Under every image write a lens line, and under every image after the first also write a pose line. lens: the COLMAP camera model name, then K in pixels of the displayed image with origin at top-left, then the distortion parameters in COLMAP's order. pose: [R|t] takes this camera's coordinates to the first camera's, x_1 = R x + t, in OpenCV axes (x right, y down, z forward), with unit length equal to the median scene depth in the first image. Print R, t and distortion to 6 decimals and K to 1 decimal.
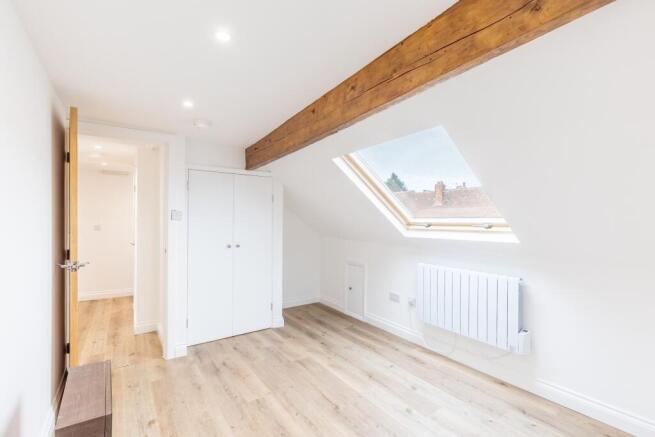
lens RADIAL K [[299.3, 0, 330.3], [0, 299.3, 221.5], [0, 0, 1]] dist [-0.002871, -0.002487]
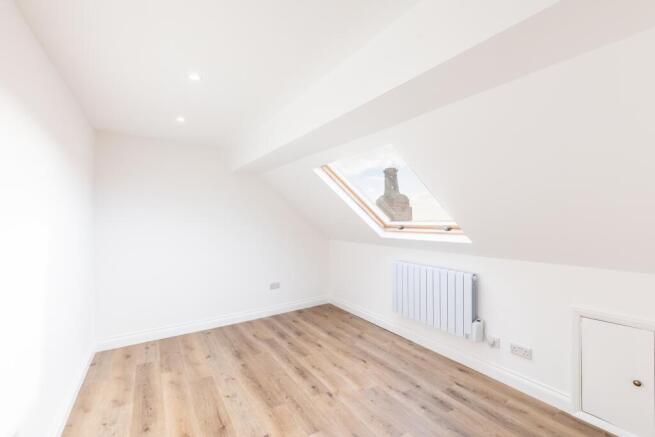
lens RADIAL K [[291.4, 0, 329.2], [0, 291.4, 215.5], [0, 0, 1]] dist [-0.004614, -0.000371]
pose [[0.999533, 0.007200, -0.029700, 0.110281], [-0.008051, 0.999557, -0.028645, 0.001141], [0.029481, 0.028870, 0.999148, -0.137500]]
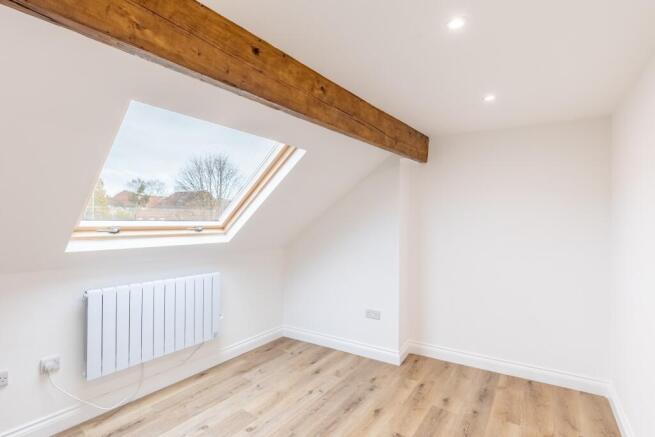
lens RADIAL K [[299.3, 0, 332.0], [0, 299.3, 220.5], [0, 0, 1]] dist [-0.002871, -0.002487]
pose [[-0.339653, 0.000198, 0.940551, -0.602168], [-0.002243, 0.999997, -0.001020, -0.015417], [-0.940548, -0.002456, -0.339651, 0.925662]]
